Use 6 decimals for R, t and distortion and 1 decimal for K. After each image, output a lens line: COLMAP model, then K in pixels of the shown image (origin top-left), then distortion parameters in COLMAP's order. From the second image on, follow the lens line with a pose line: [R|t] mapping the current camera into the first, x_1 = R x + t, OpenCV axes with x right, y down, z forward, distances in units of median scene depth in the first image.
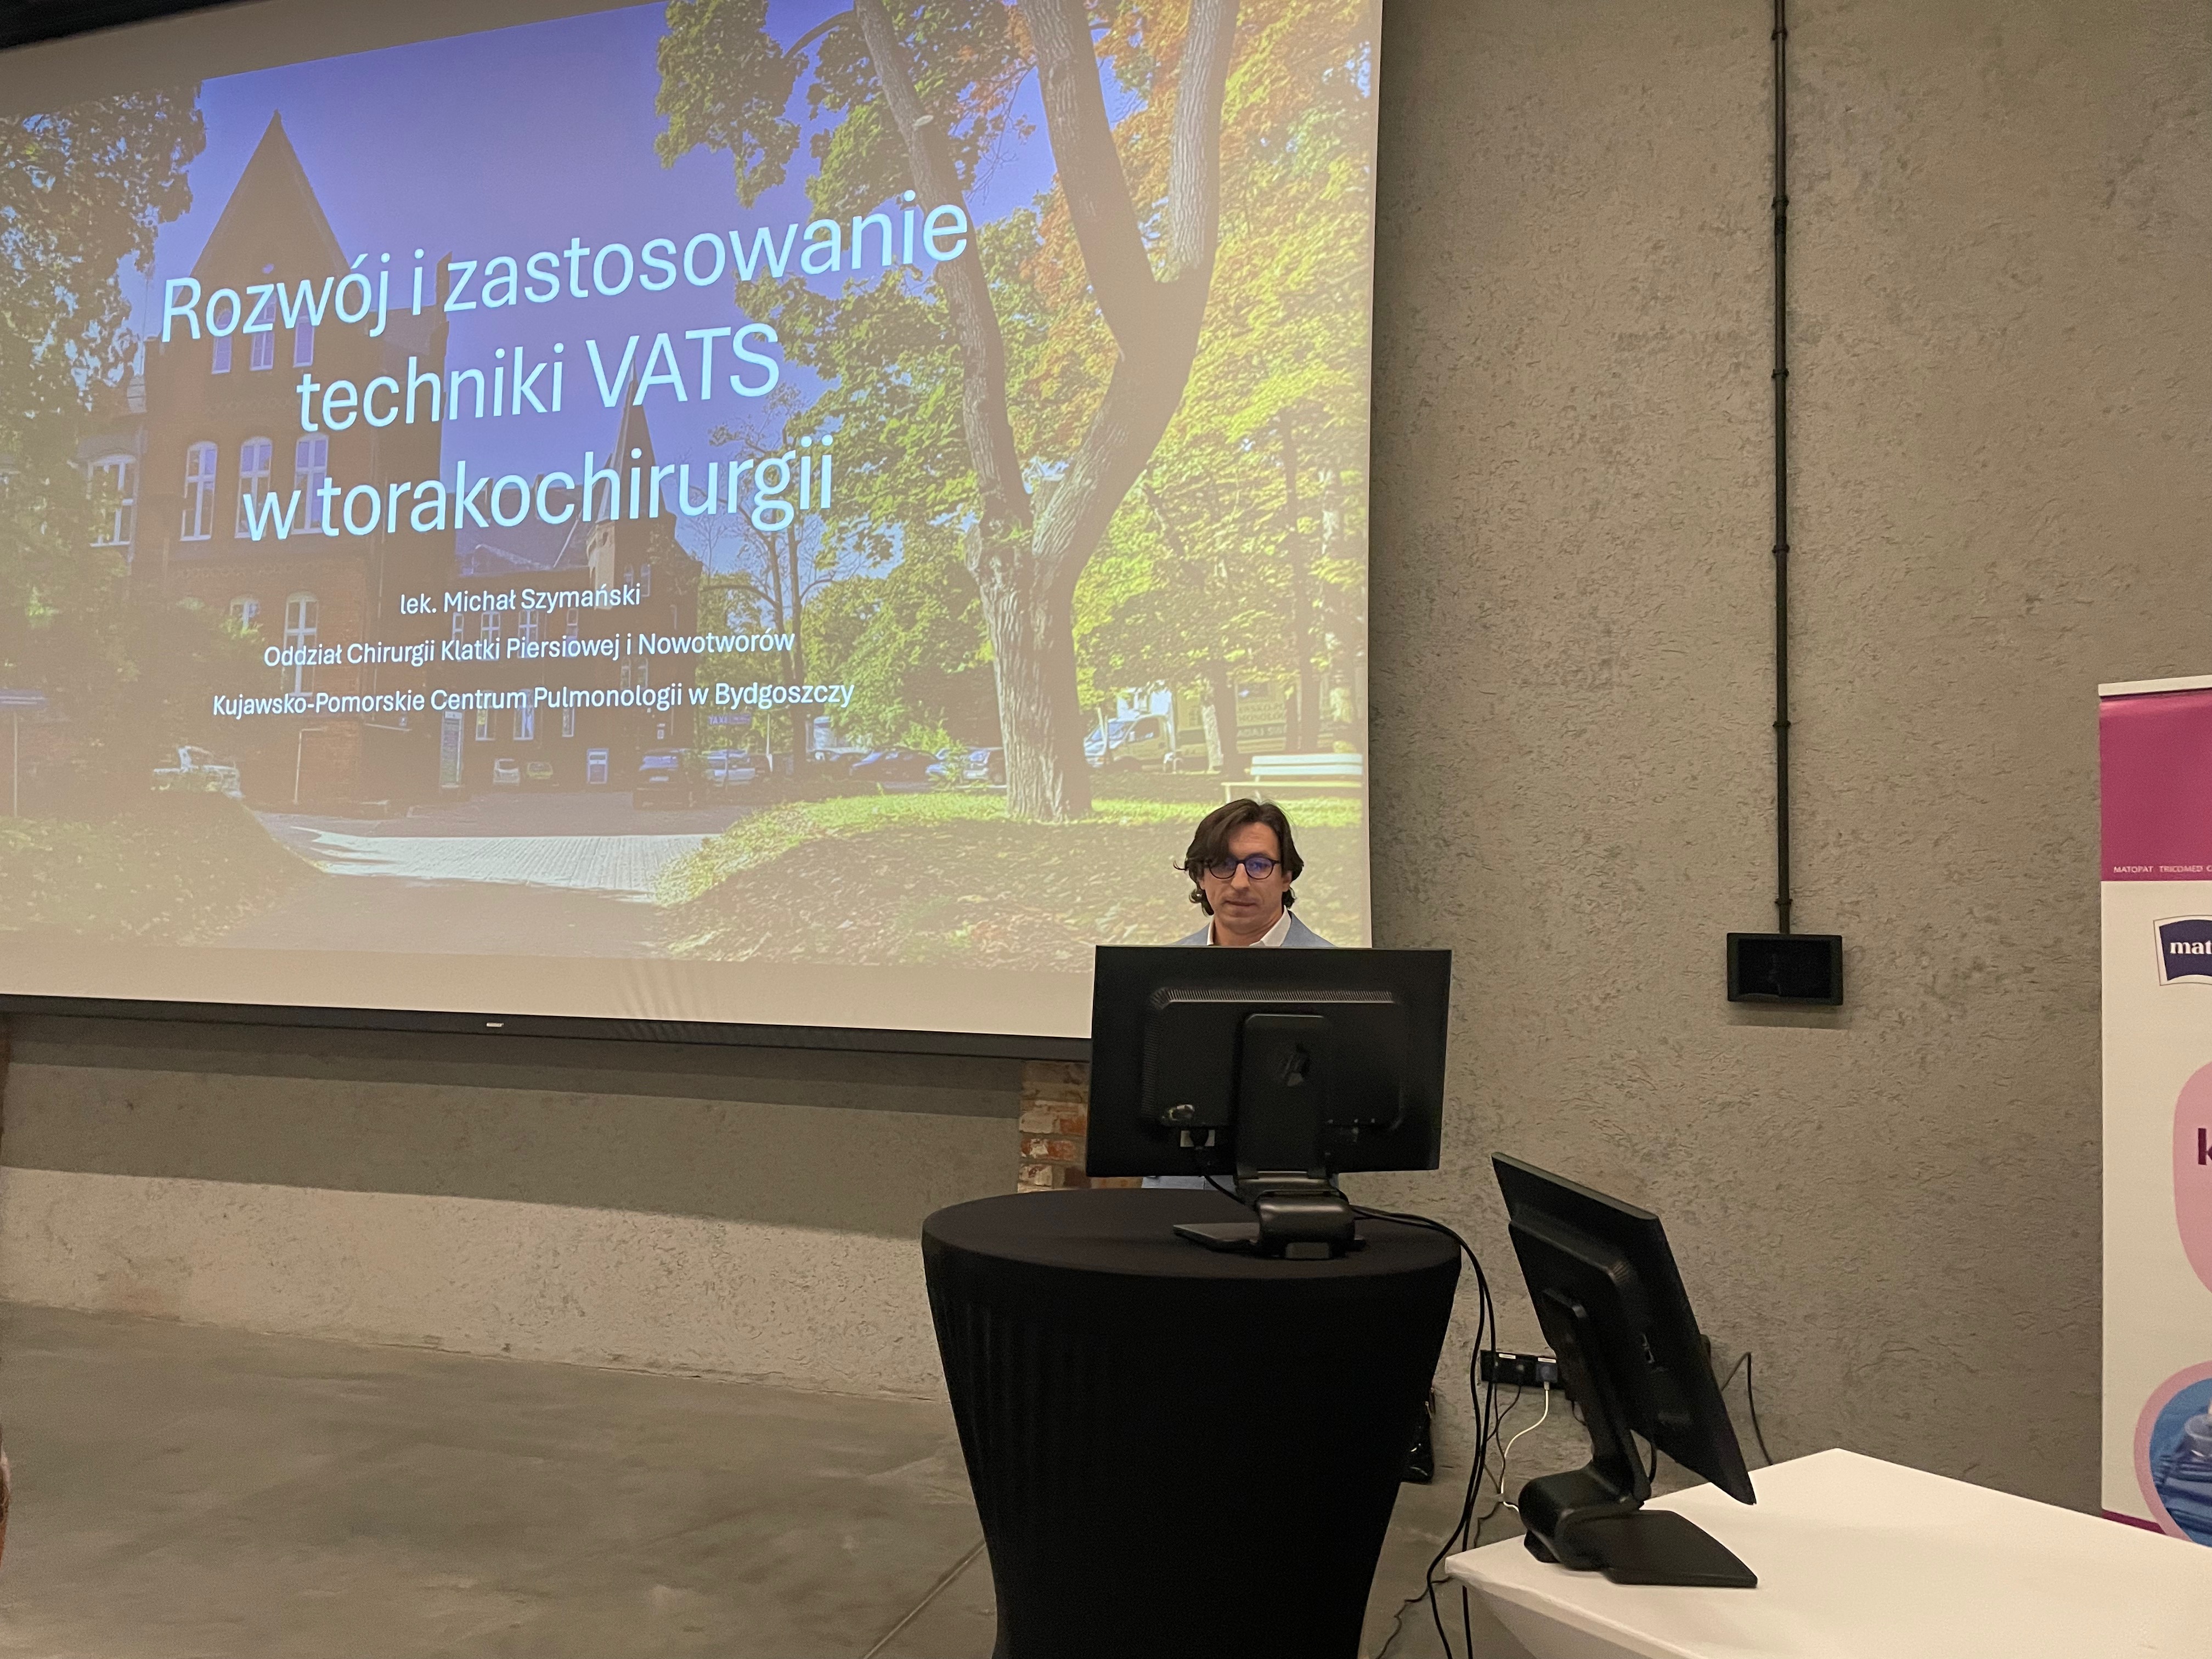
lens RADIAL K [[1677.2, 0, 1075.6], [0, 1677.2, 804.2], [0, 0, 1]] dist [0.086783, -0.109224]
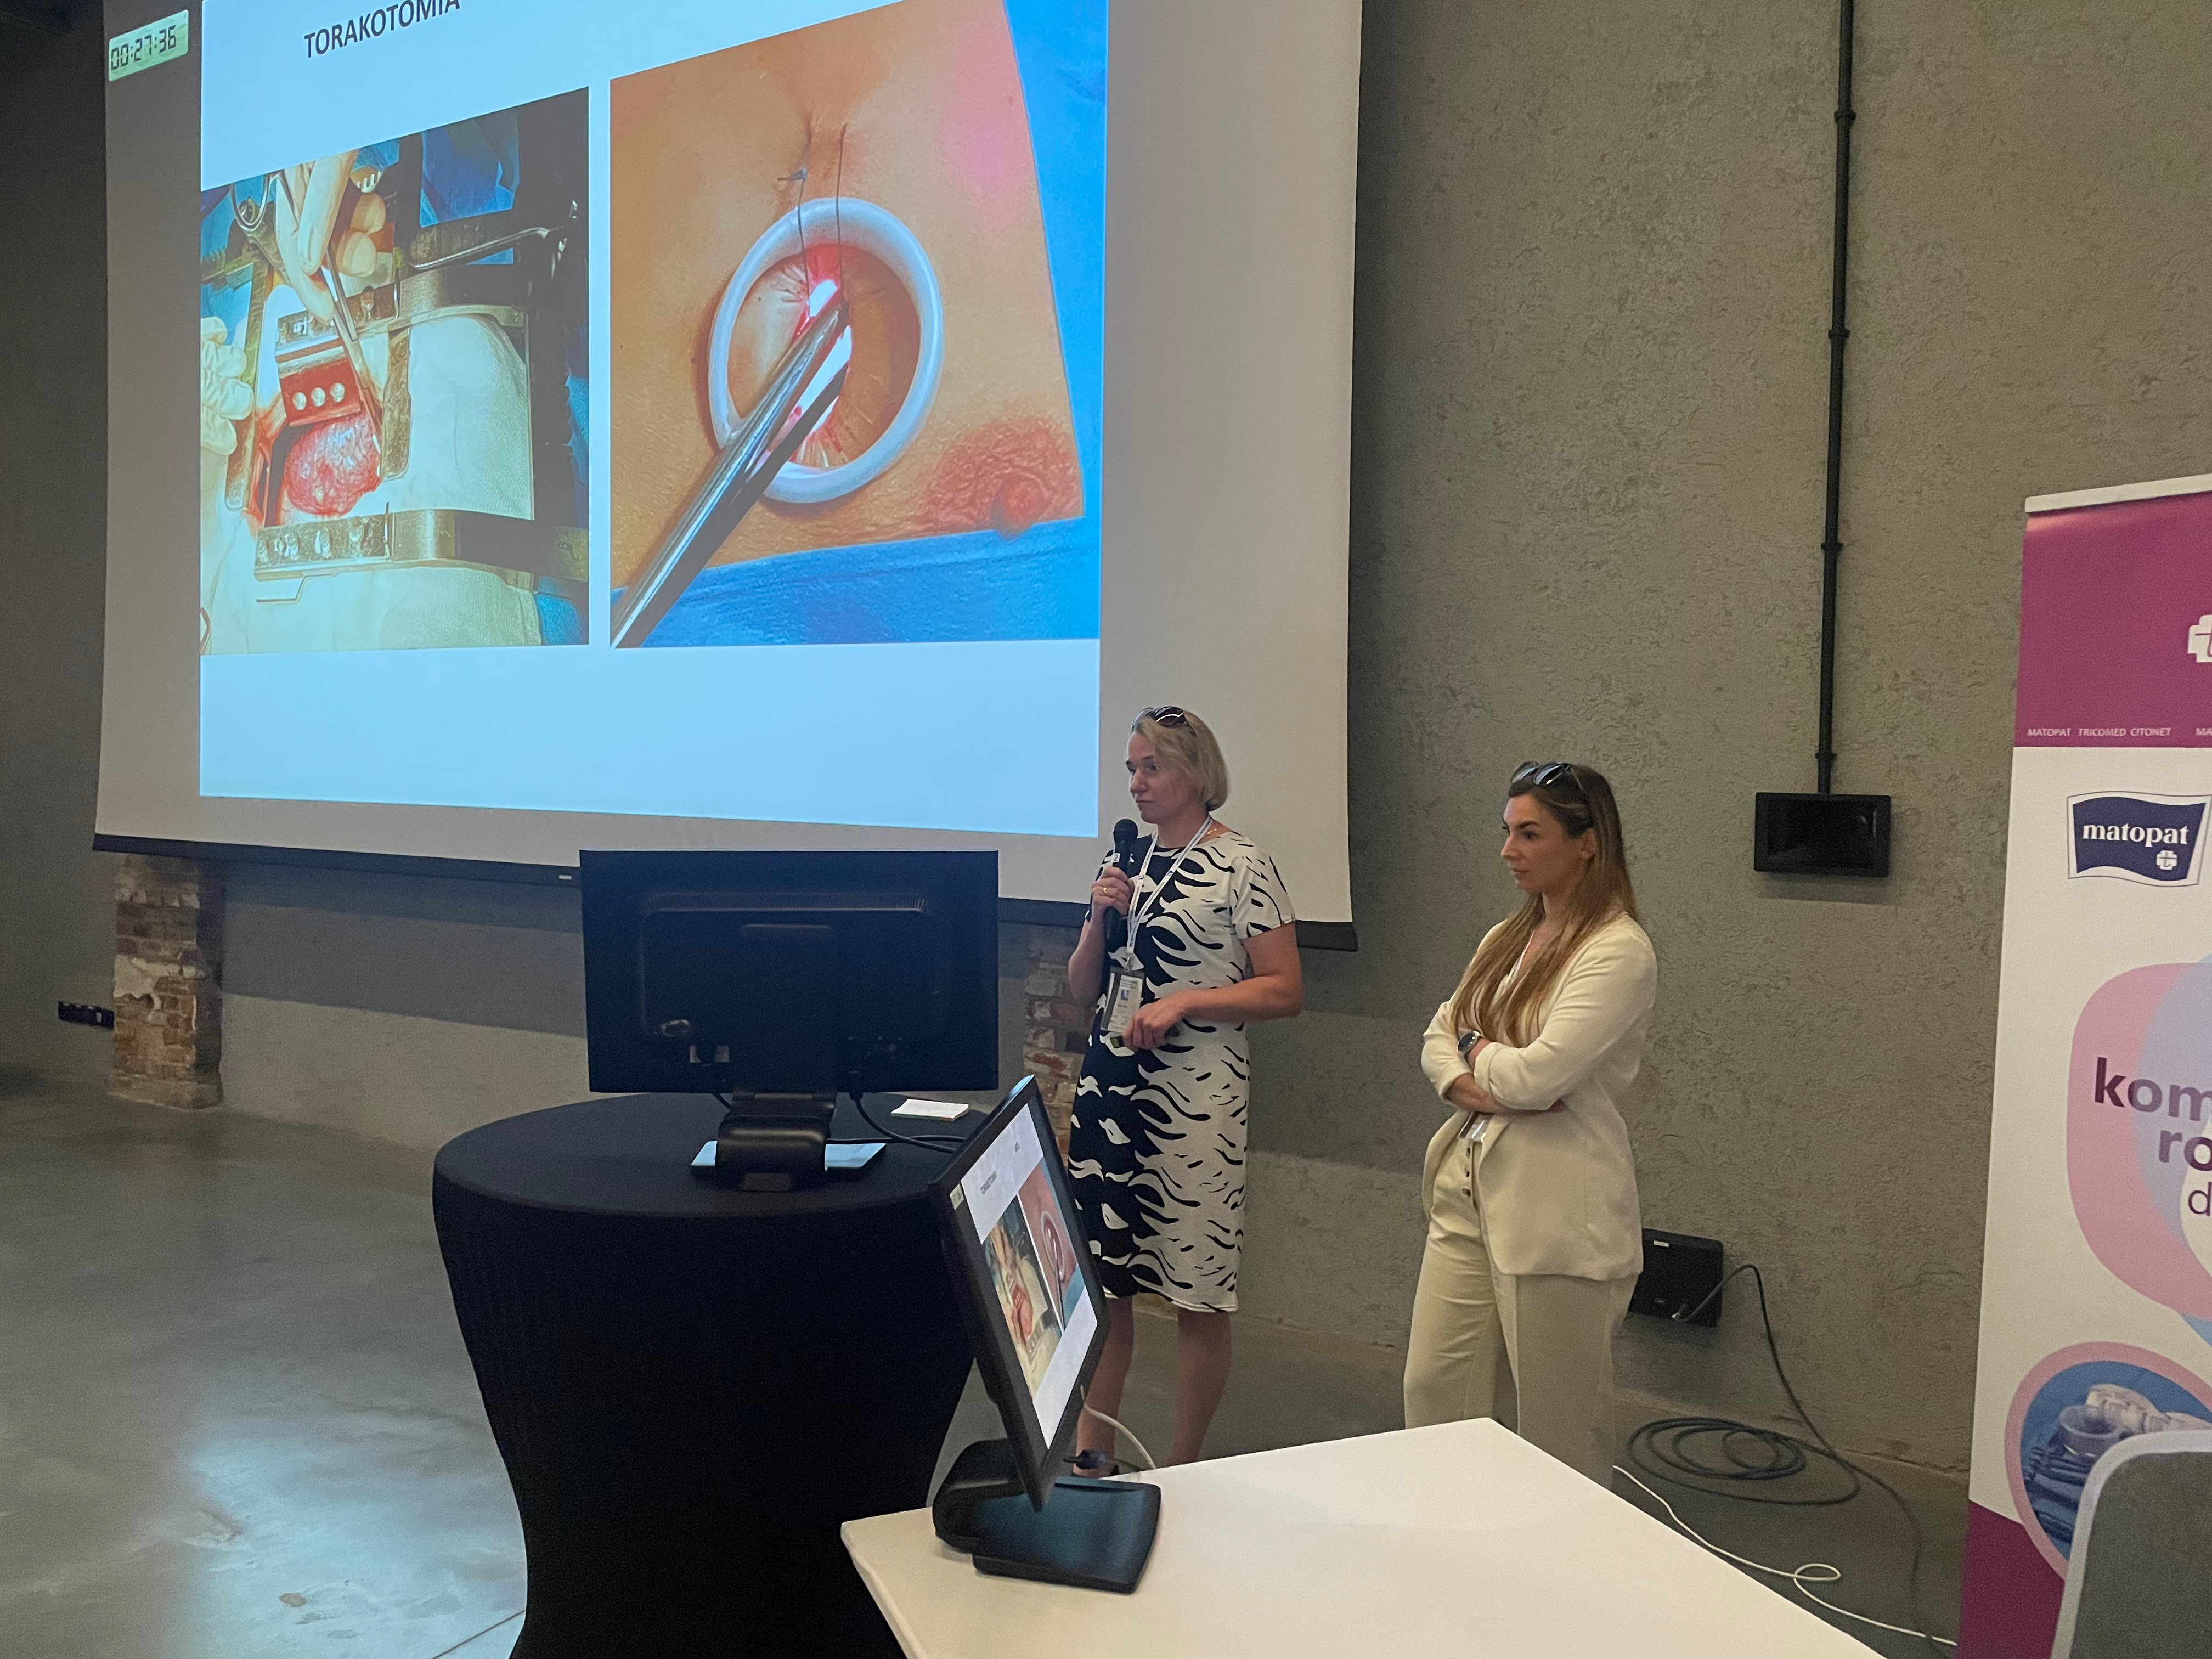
lens RADIAL K [[1677.2, 0, 1076.7], [0, 1677.2, 796.7], [0, 0, 1]] dist [0.086783, -0.109224]
pose [[0.972148, -0.002171, -0.234357, 0.243586], [0.025358, 0.995061, 0.095972, -0.013477], [0.232991, -0.099242, 0.967402, 0.079506]]
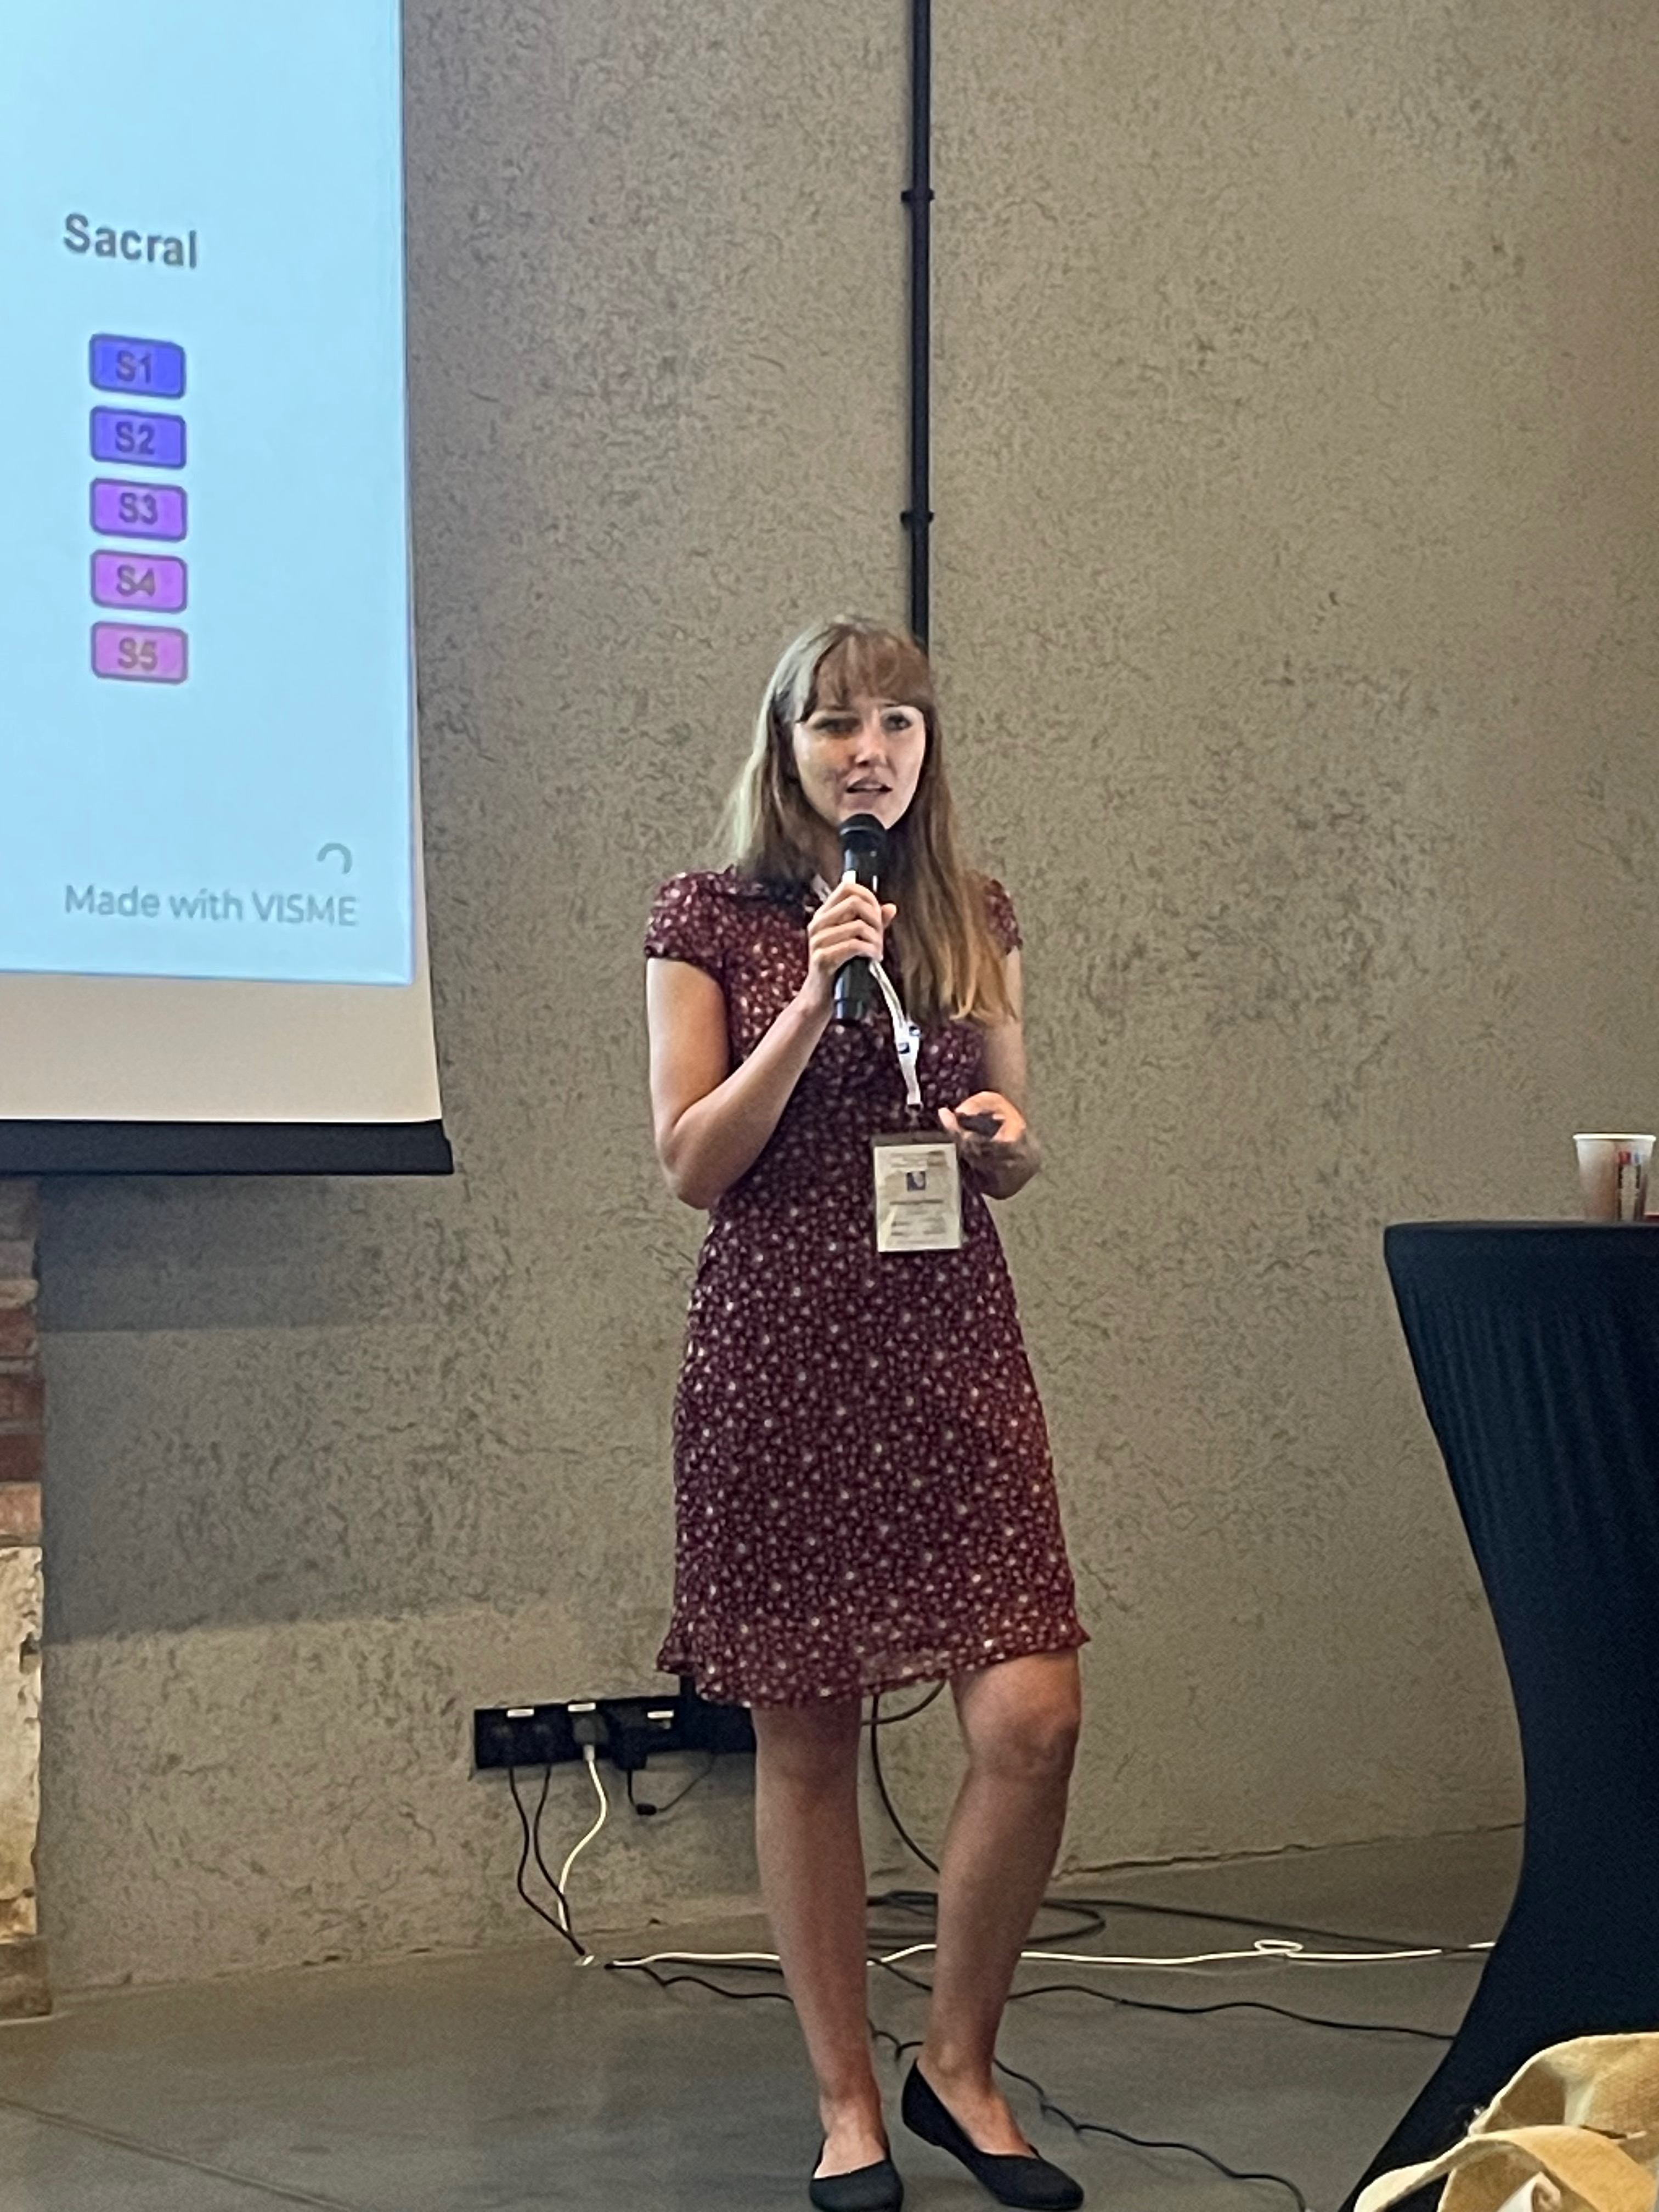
lens RADIAL K [[4891.3, 0, 831.2], [0, 4891.3, 1087.0], [0, 0, 1]] dist [0.116517, 0.000000]
pose [[0.553050, -0.011546, 0.833068, -0.916355], [-0.051782, 0.997494, 0.048202, 0.061741], [-0.831537, -0.069796, 0.551067, 0.123798]]
